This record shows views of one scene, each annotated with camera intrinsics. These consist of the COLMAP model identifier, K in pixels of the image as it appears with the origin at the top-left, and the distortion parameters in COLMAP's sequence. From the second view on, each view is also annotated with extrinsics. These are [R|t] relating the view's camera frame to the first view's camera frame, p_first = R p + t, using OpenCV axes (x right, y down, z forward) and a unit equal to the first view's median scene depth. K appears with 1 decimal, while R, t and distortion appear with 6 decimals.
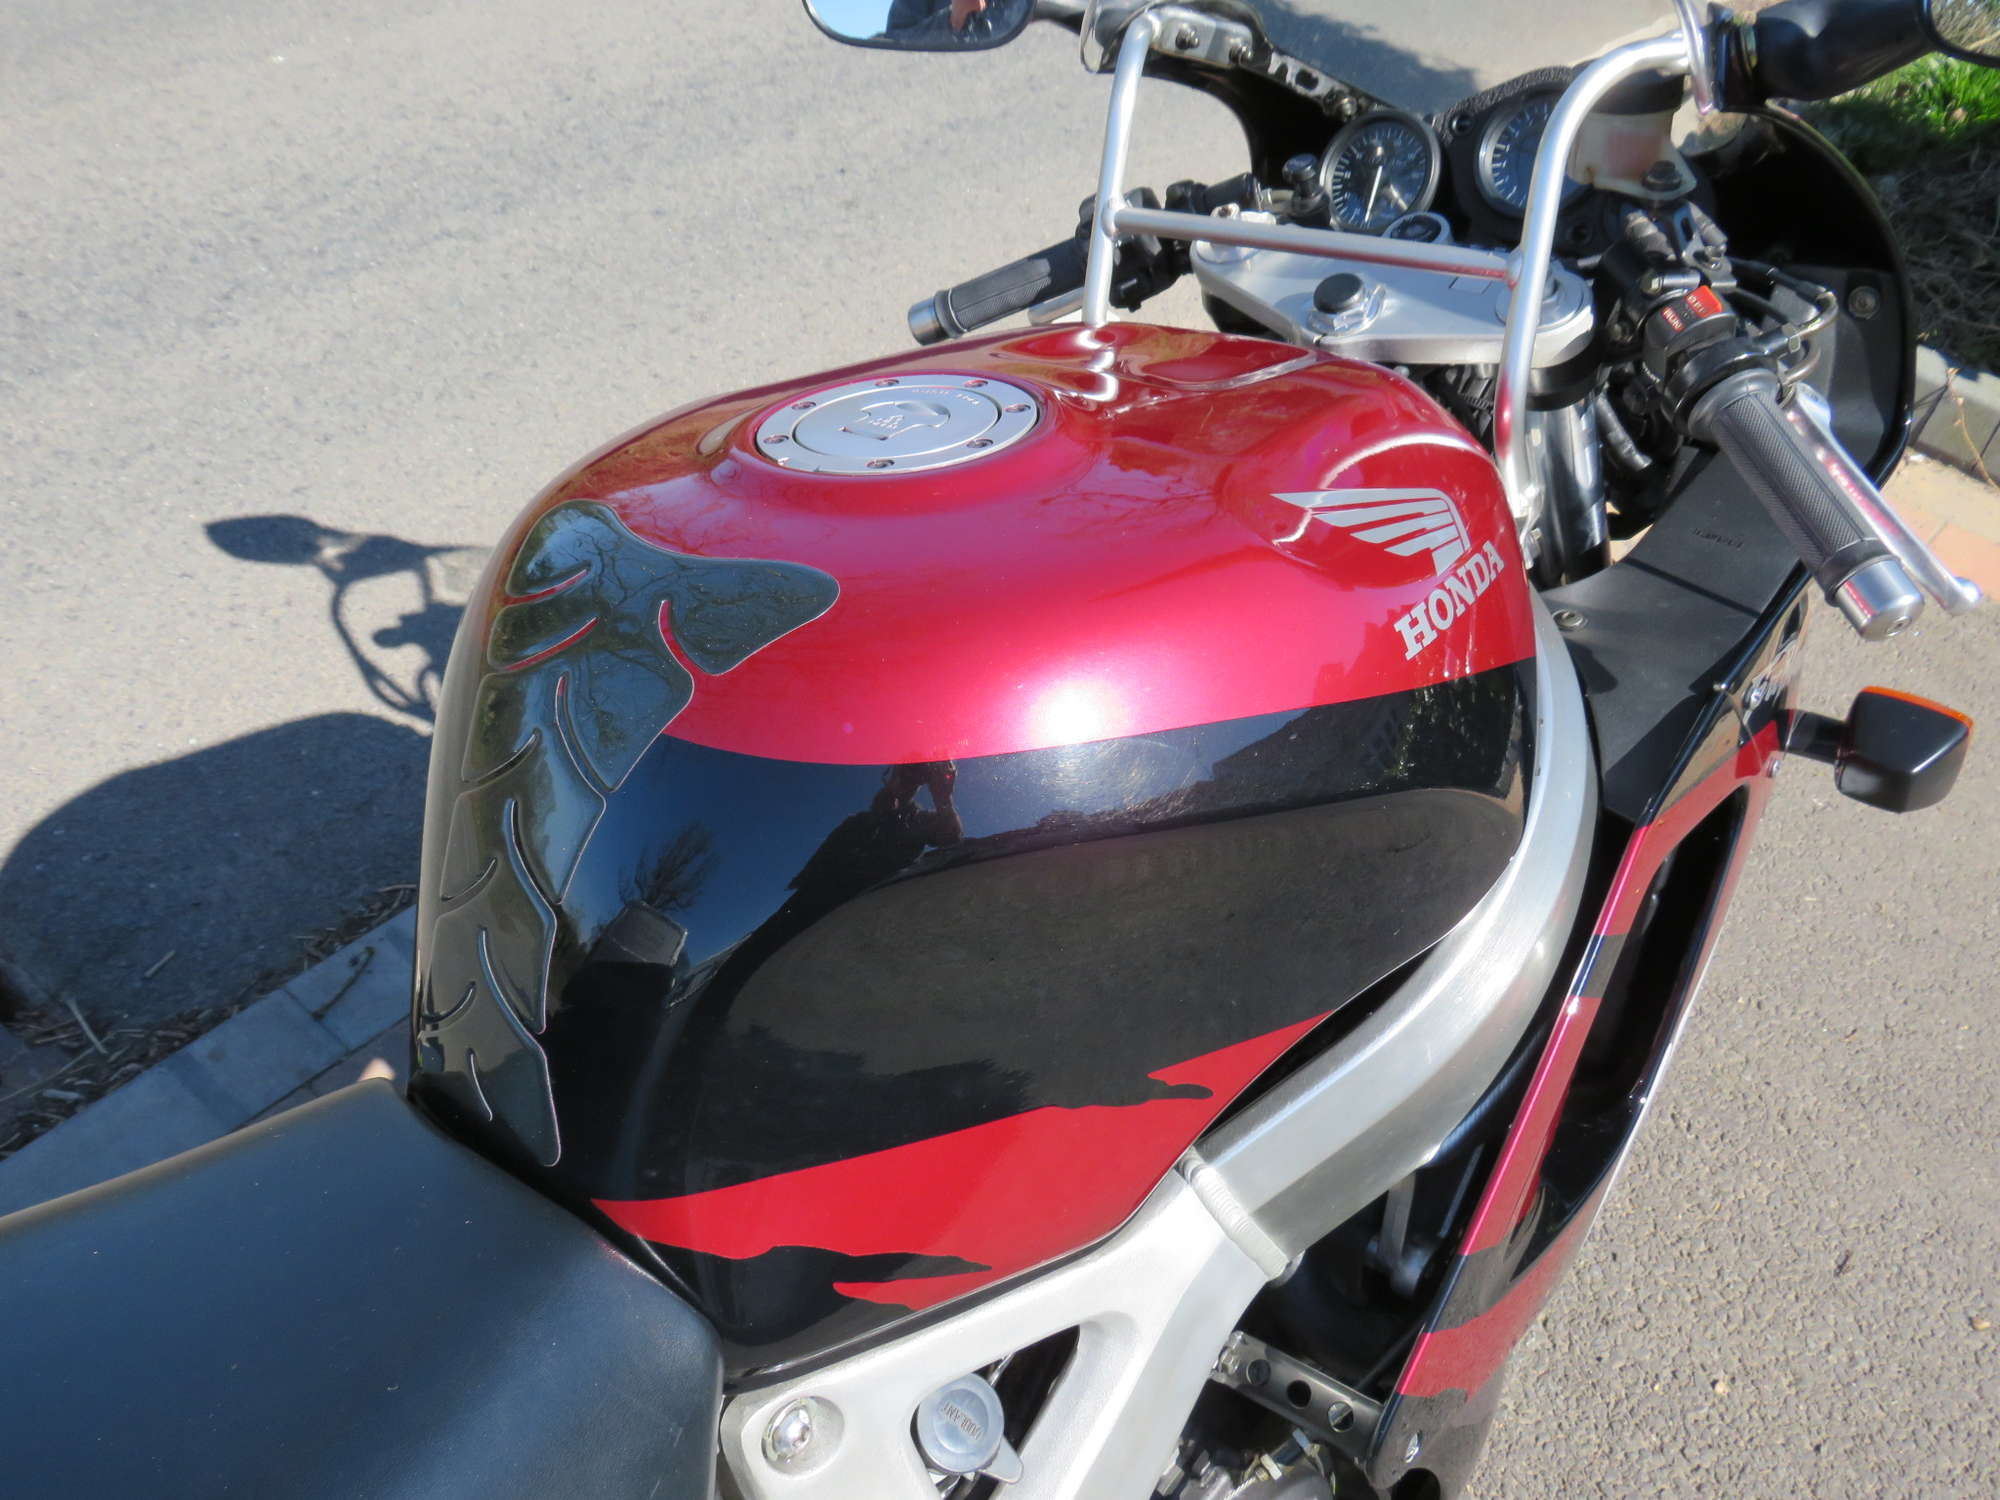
lens RADIAL K [[1665.9, 0, 994.4], [0, 1665.9, 745.9], [0, 0, 1]] dist [-0.048722, 0.020147]
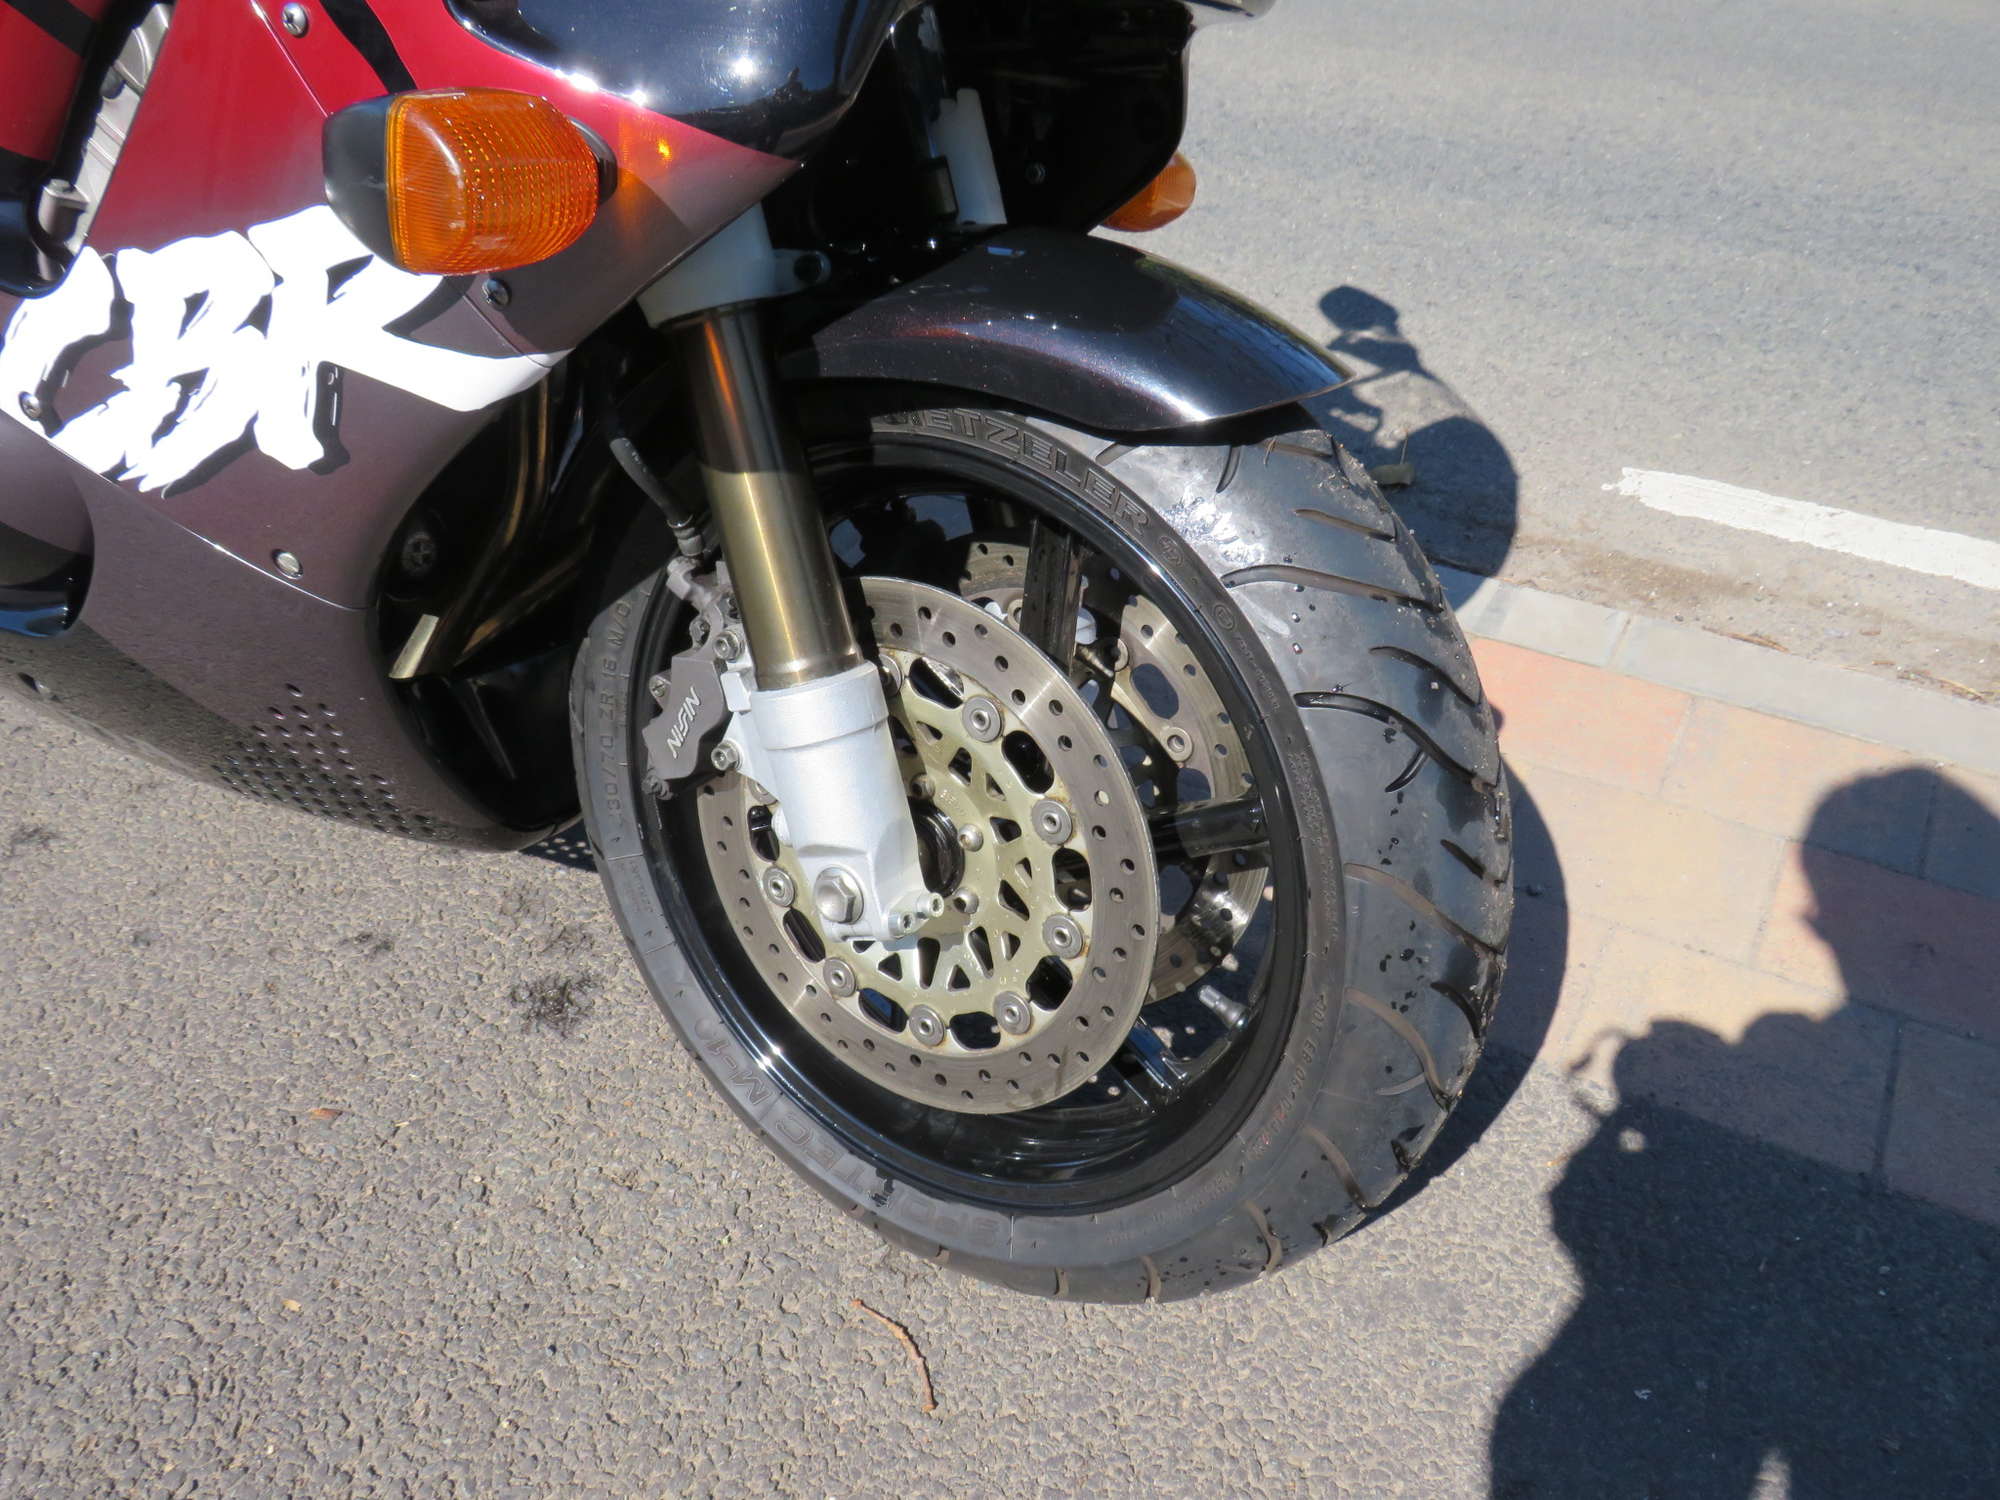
lens RADIAL K [[1665.9, 0, 995.5], [0, 1665.9, 750.7], [0, 0, 1]] dist [-0.048722, 0.020147]
pose [[0.185619, 0.492330, -0.850386, 0.459919], [-0.642648, 0.715504, 0.273965, -0.052429], [0.743336, 0.495646, 0.449206, 0.388030]]
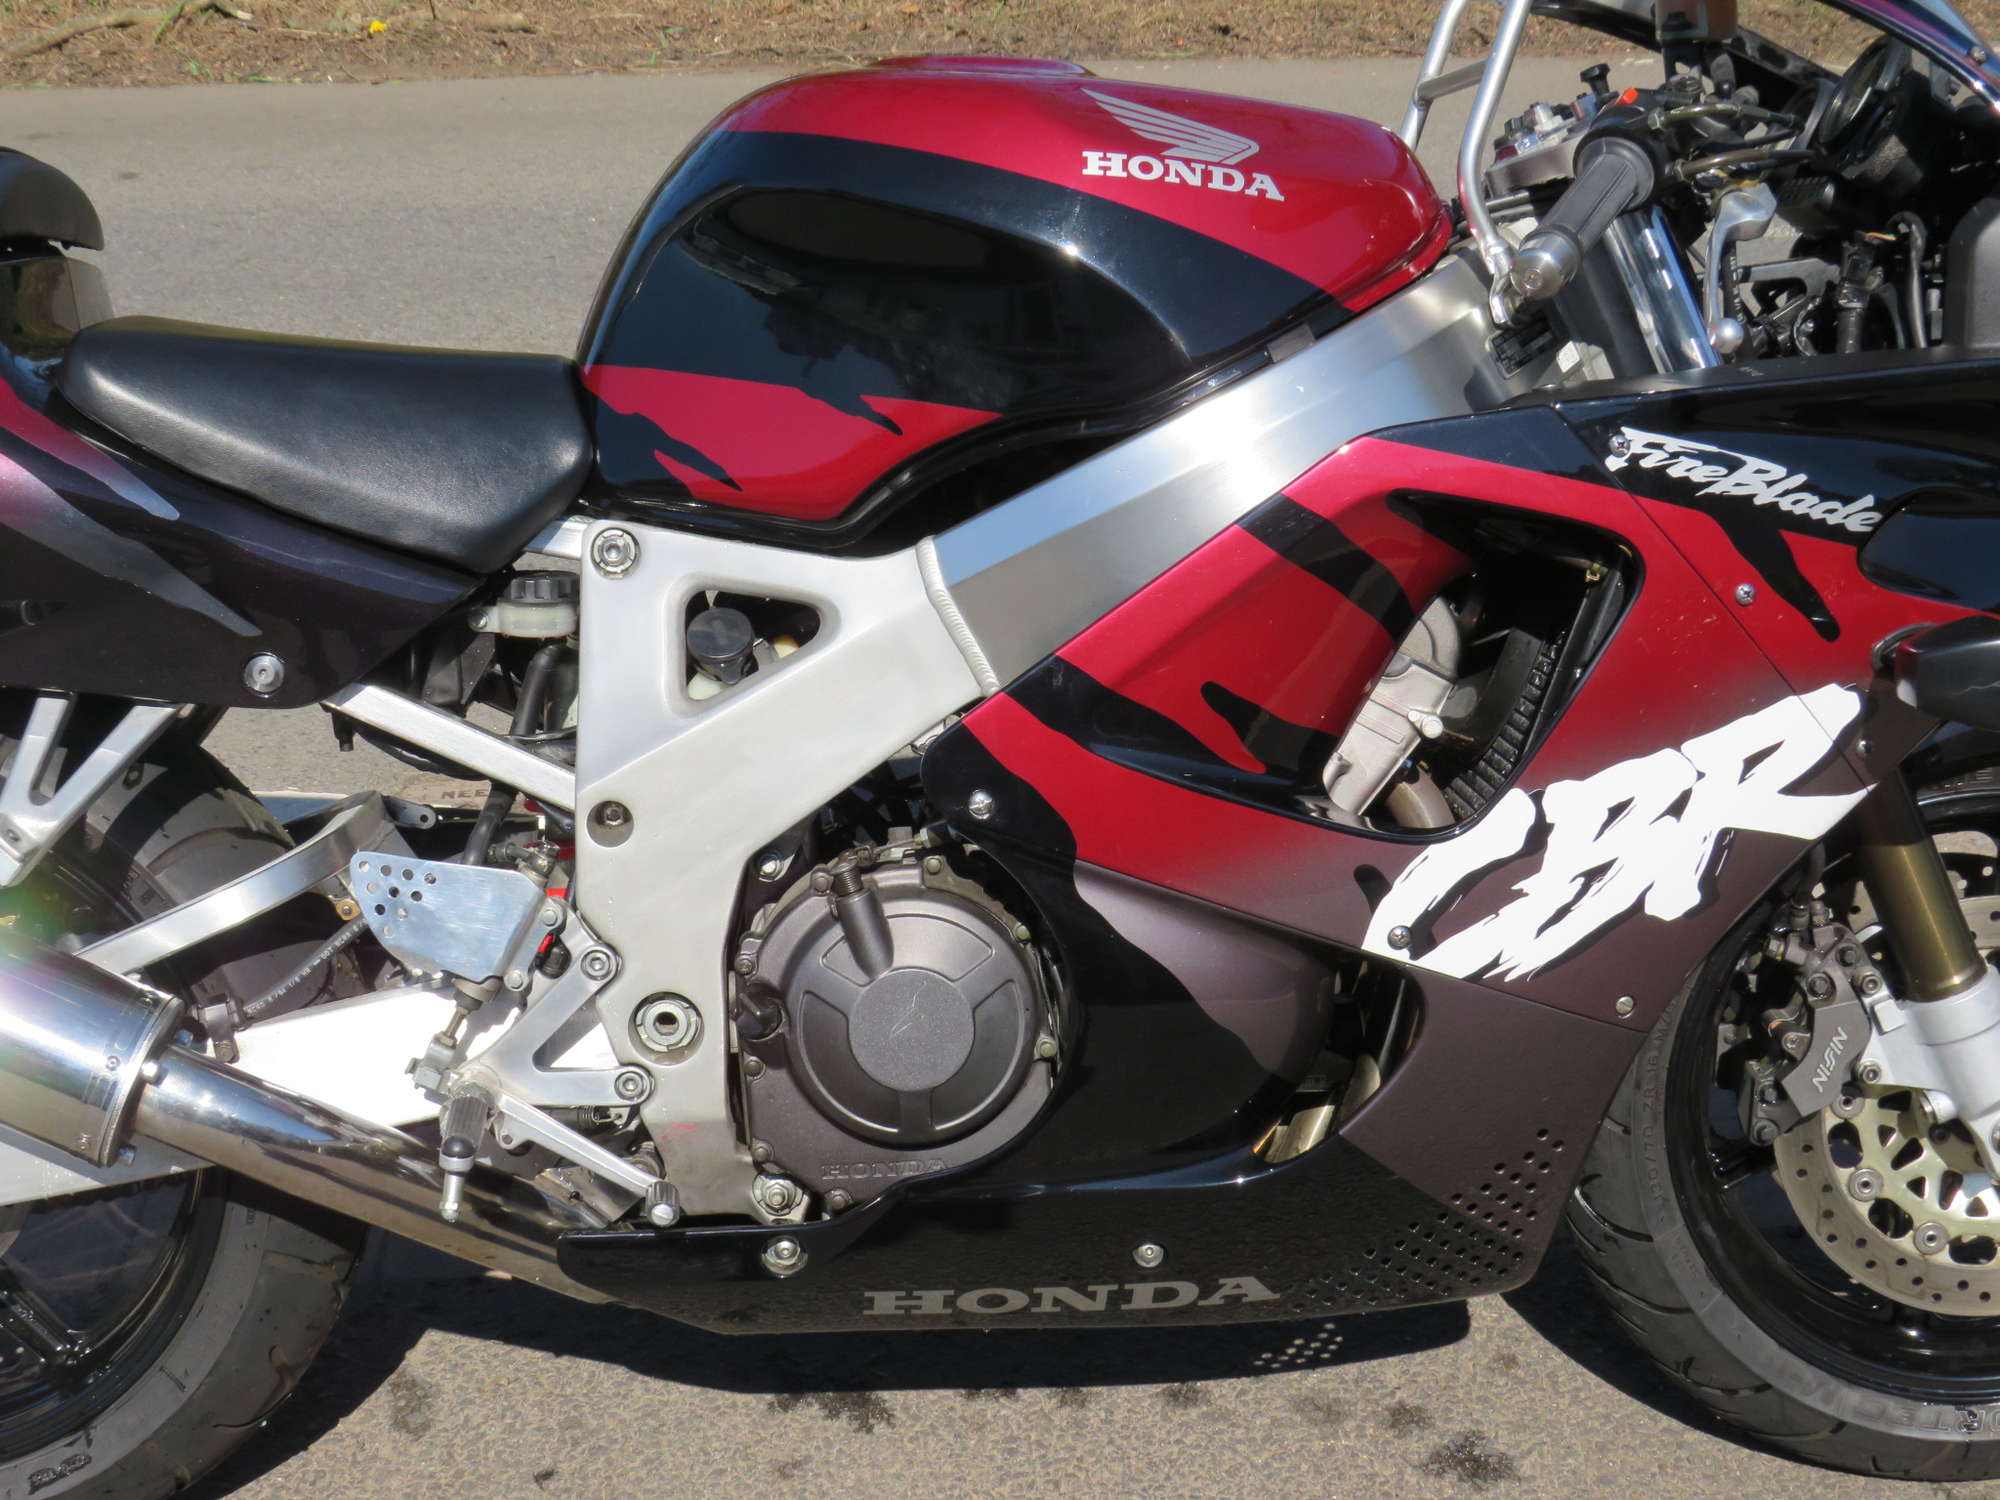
lens RADIAL K [[3061.2, 0, 985.4], [0, 3061.2, 757.7], [0, 0, 1]] dist [-0.109036, 0.000000]
pose [[0.674839, 0.195082, -0.711713, 0.543788], [-0.435149, 0.884112, -0.170267, 0.223375], [0.596018, 0.424604, 0.681523, -0.175235]]
